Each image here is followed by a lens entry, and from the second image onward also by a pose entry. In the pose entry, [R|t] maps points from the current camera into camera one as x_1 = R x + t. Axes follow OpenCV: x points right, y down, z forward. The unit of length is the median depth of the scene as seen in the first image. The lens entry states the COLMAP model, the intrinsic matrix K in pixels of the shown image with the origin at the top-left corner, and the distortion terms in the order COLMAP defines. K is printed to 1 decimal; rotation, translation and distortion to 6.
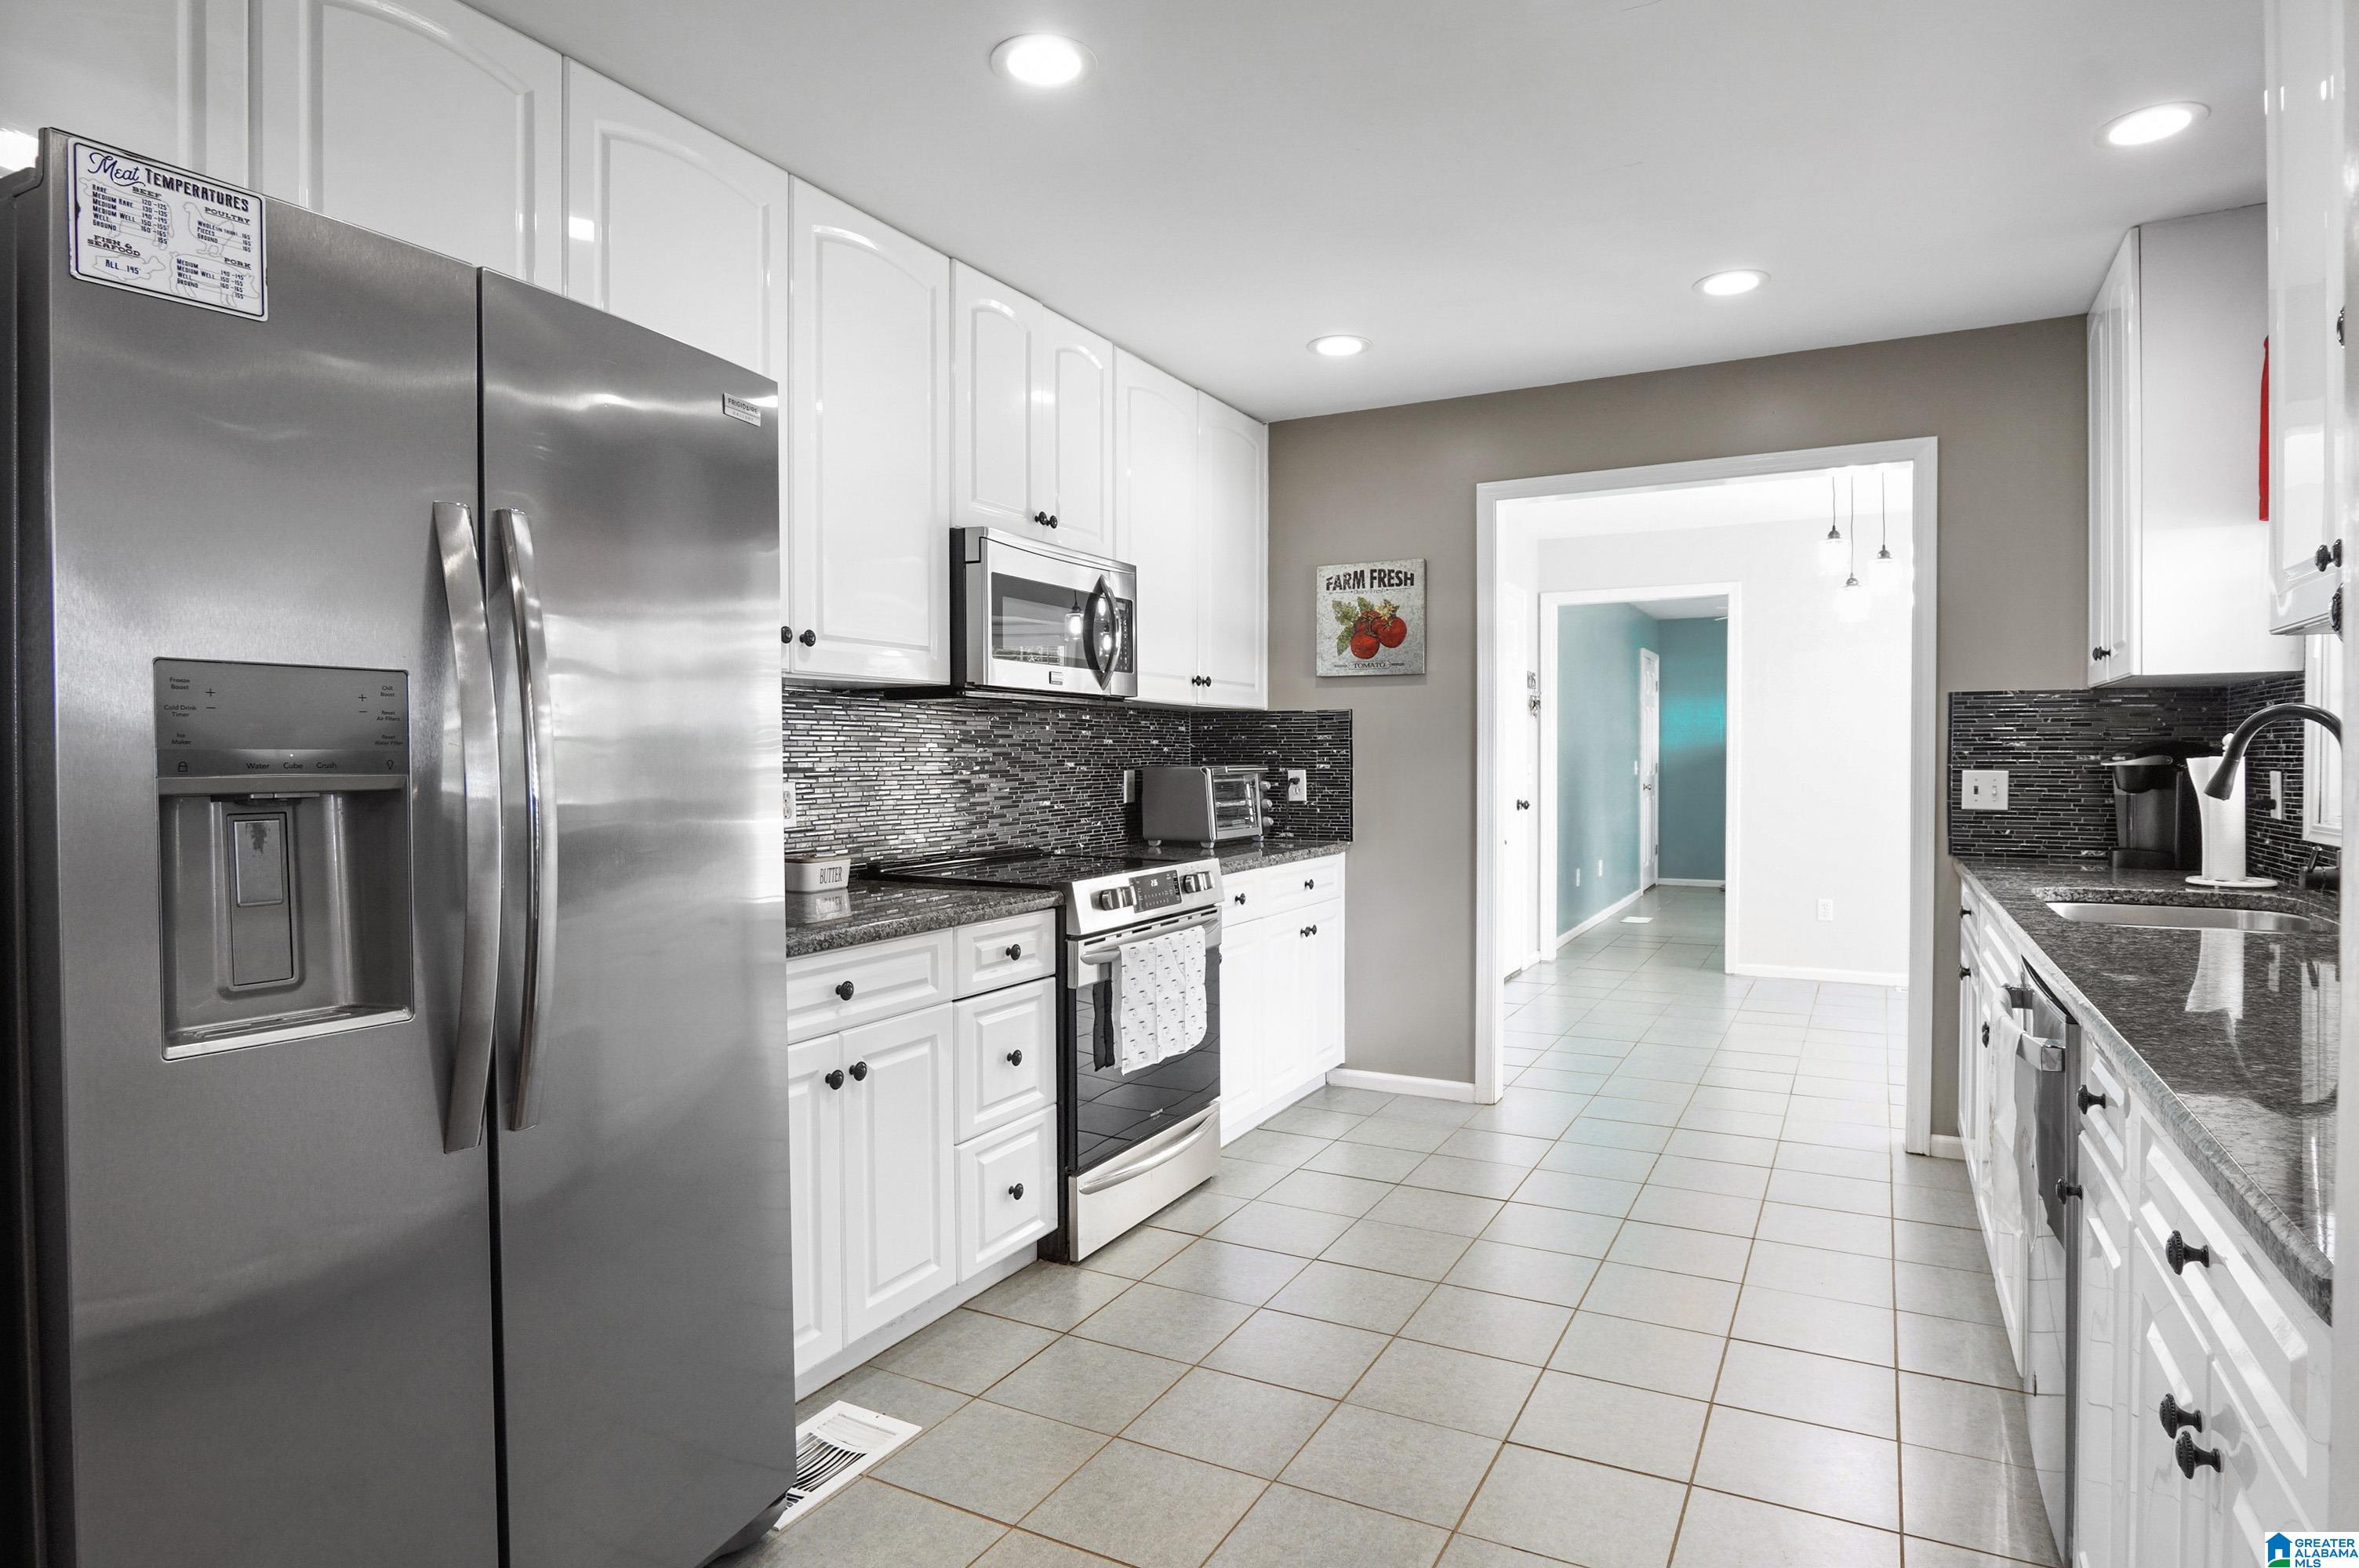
lens RADIAL K [[1296.0, 0, 1179.5], [0, 1296.0, 784.0], [0, 0, 1]] dist [-0.039513, 0.012881]
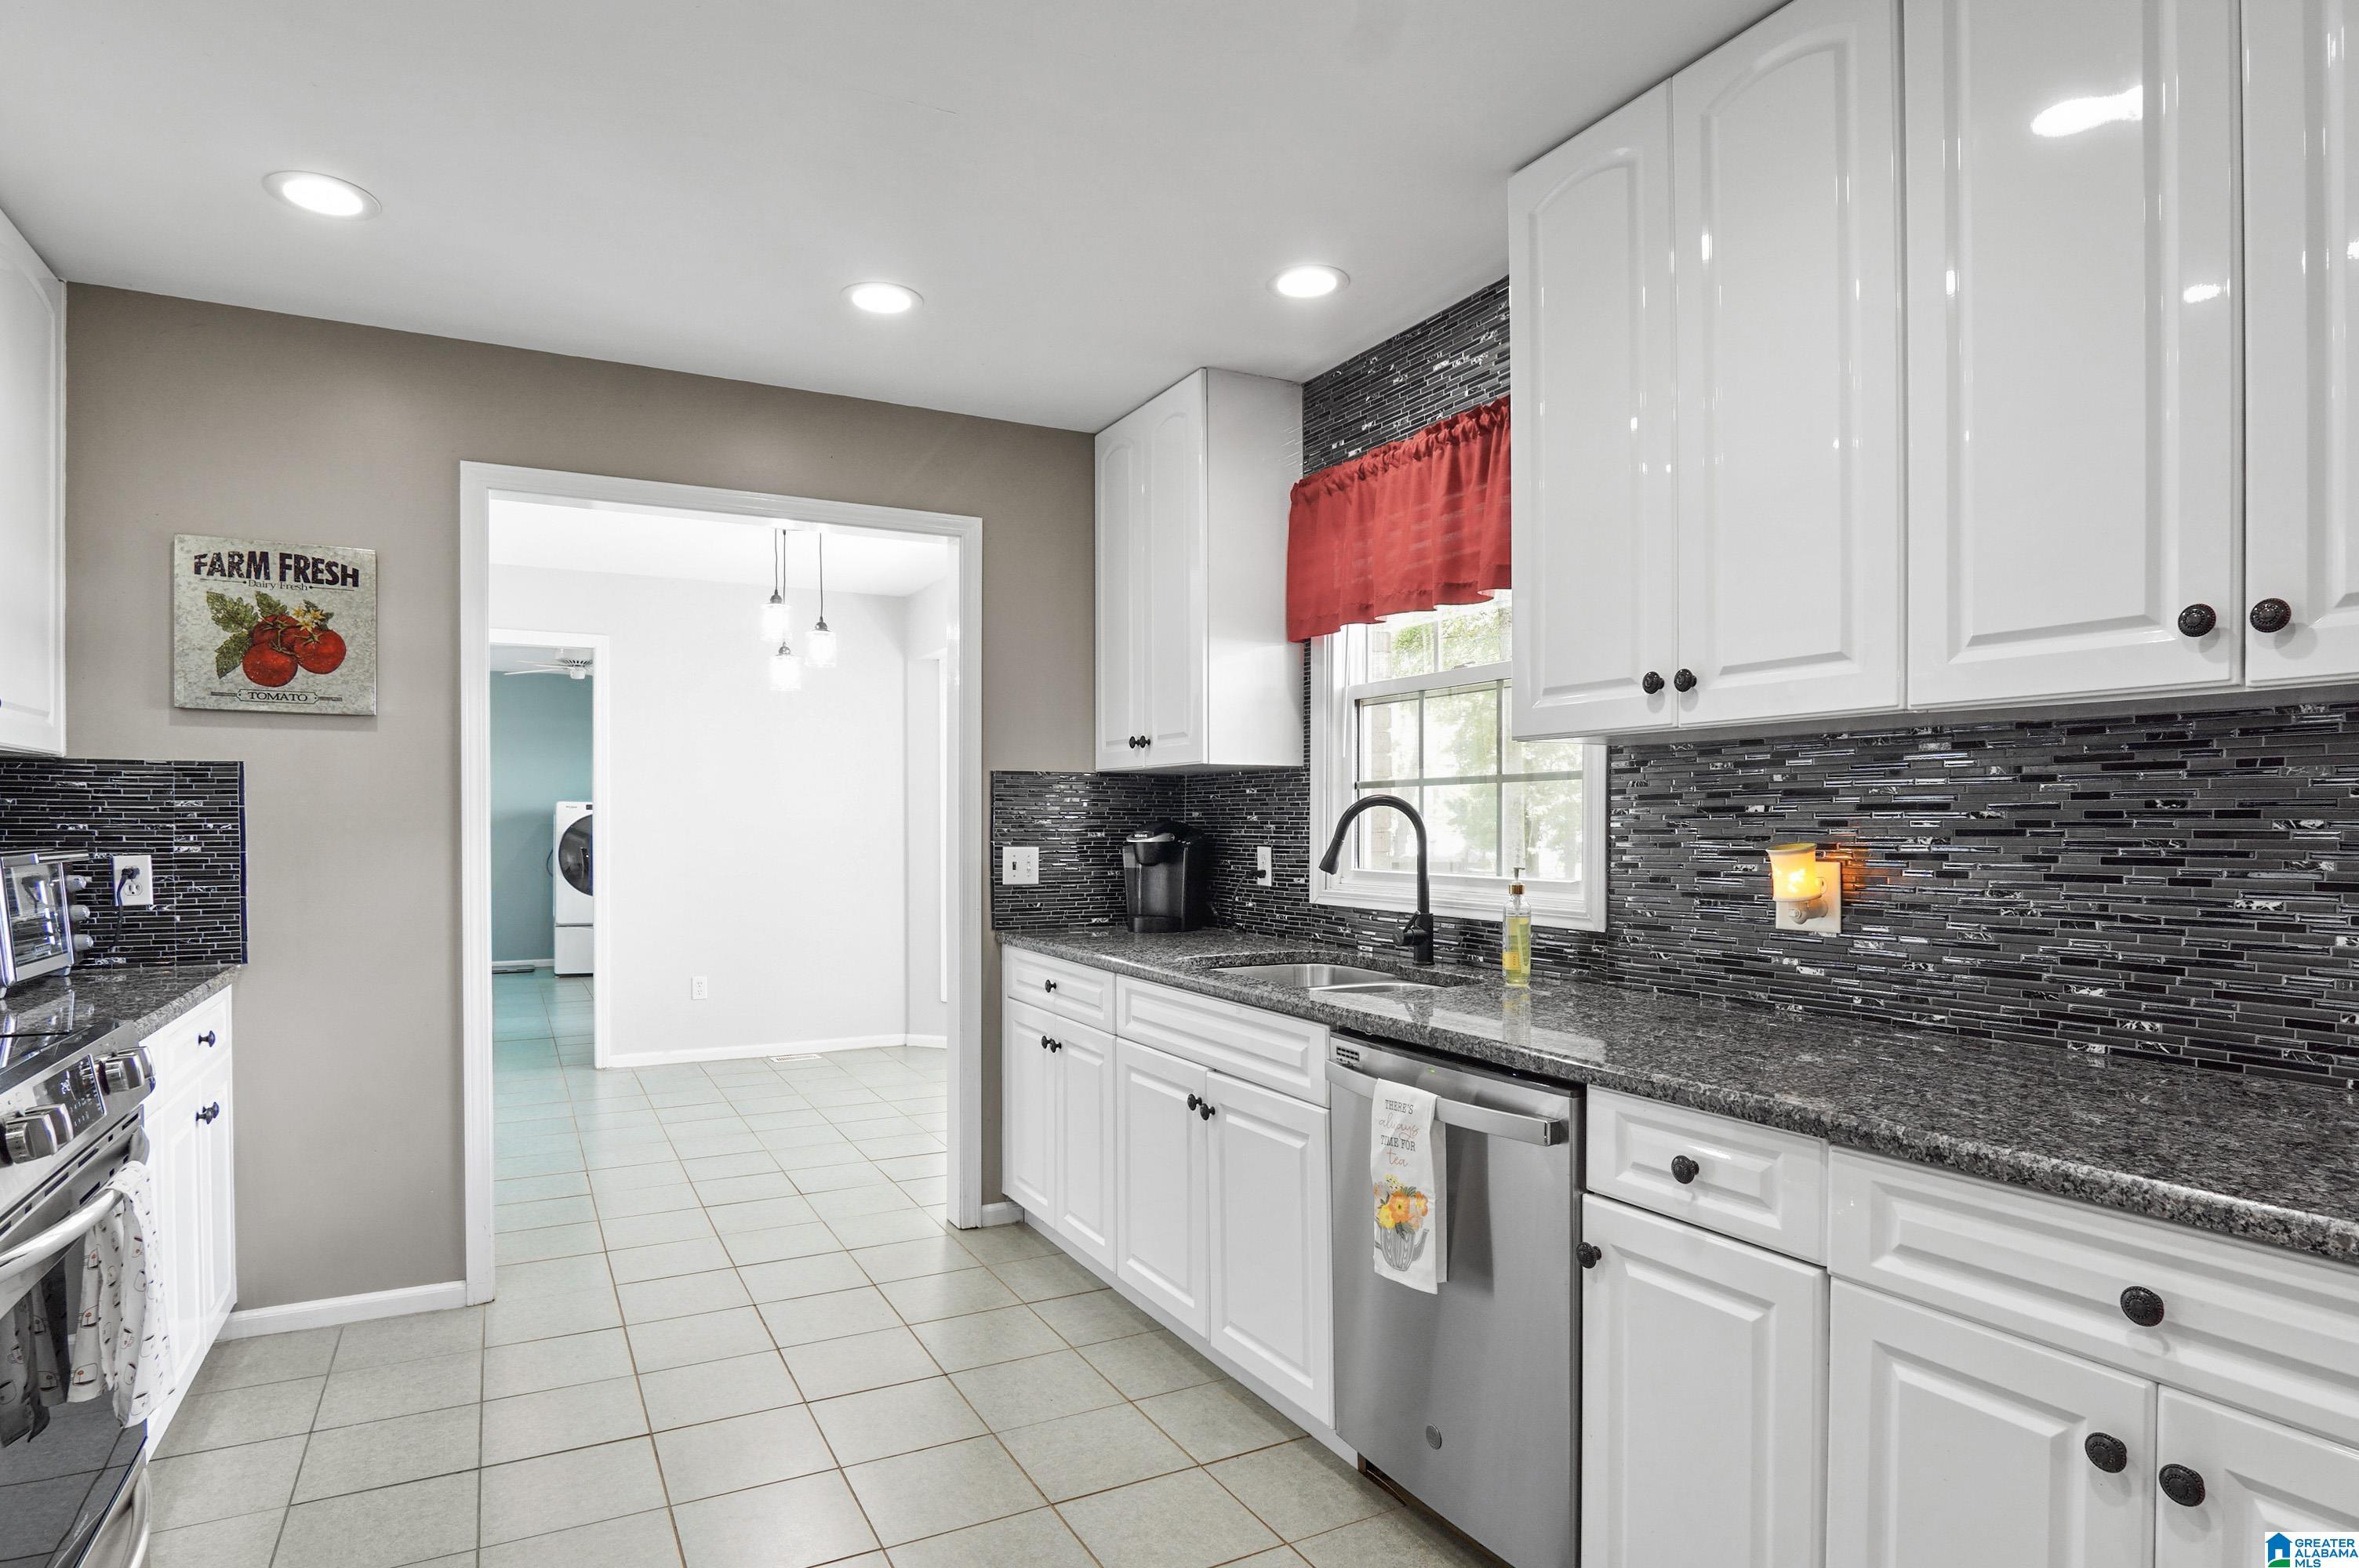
lens RADIAL K [[1289.8, 0, 1204.6], [0, 1289.8, 846.5], [0, 0, 1]] dist [-0.029212, 0.001013]
pose [[0.543417, -0.011703, 0.839381, -0.142169], [0.013288, 0.999897, 0.005338, -0.011879], [-0.839358, 0.008253, 0.543517, 0.245157]]
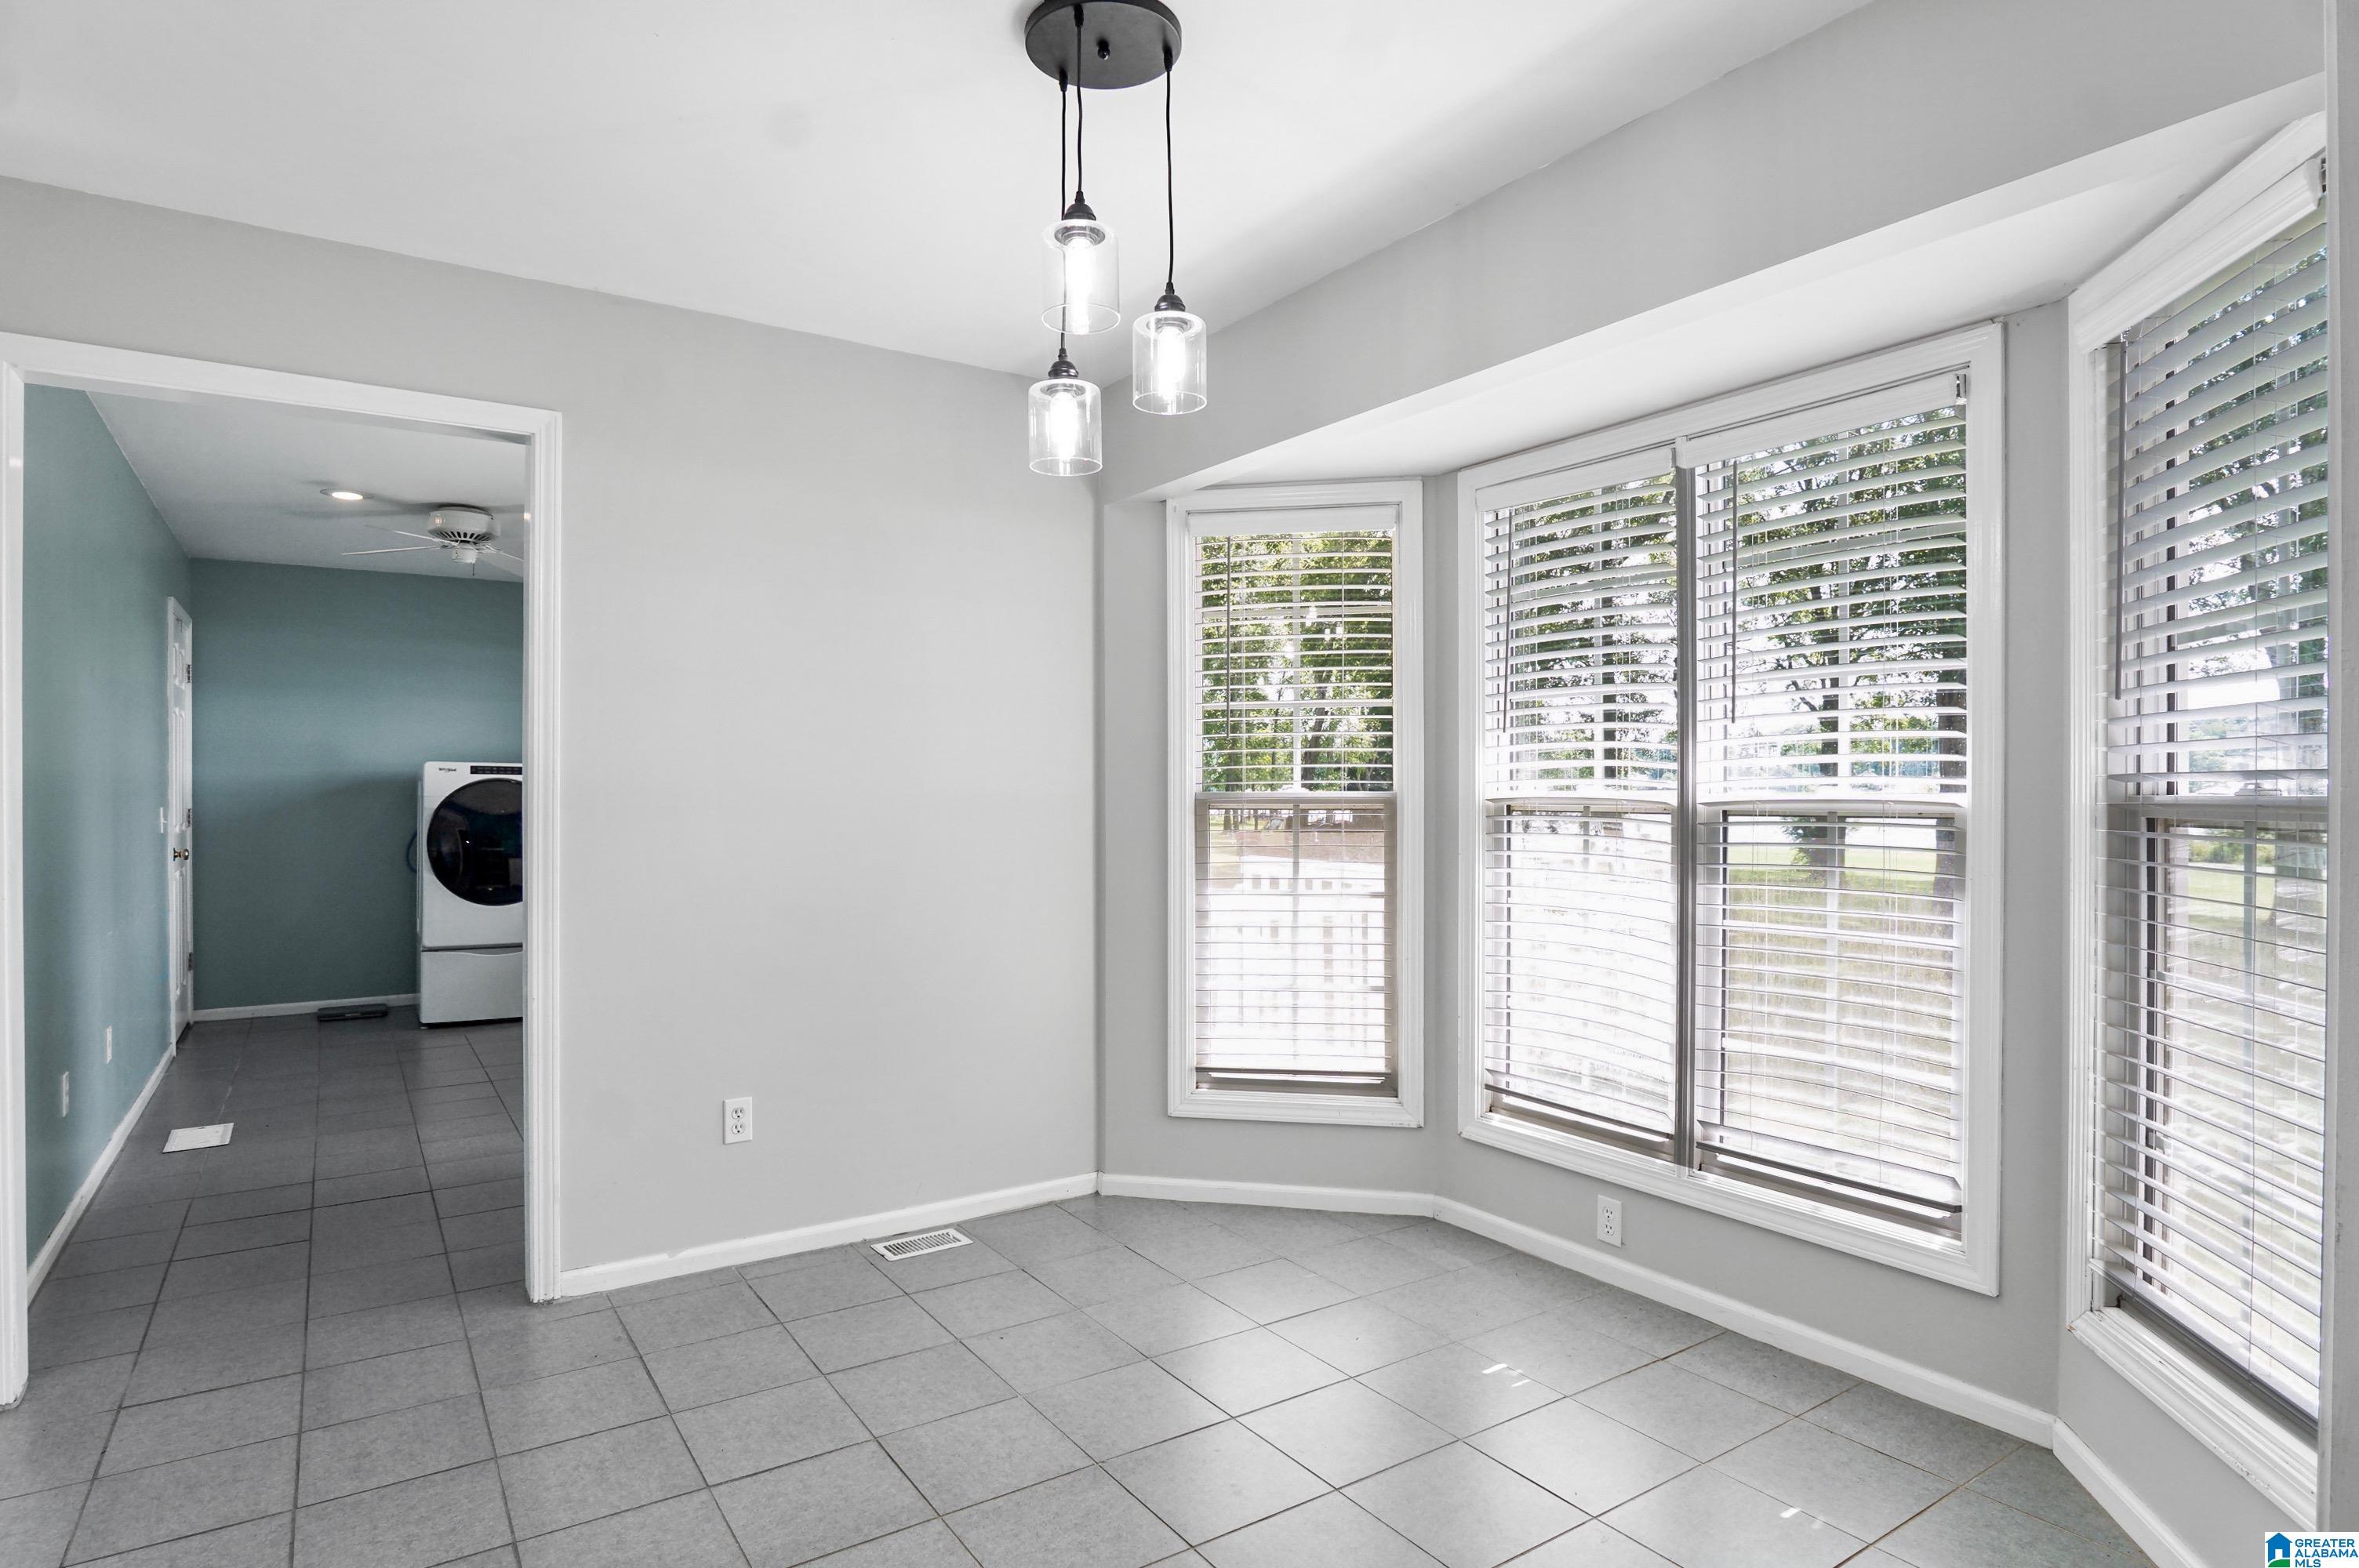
lens RADIAL K [[1276.0, 0, 1179.5], [0, 1276.0, 784.0], [0, 0, 1]] dist [-0.020723, 0.000532]
pose [[0.473575, 0.009812, 0.880699, 0.234075], [0.015161, 0.999699, -0.019290, -0.025122], [-0.880623, 0.022487, 0.473284, 0.932209]]
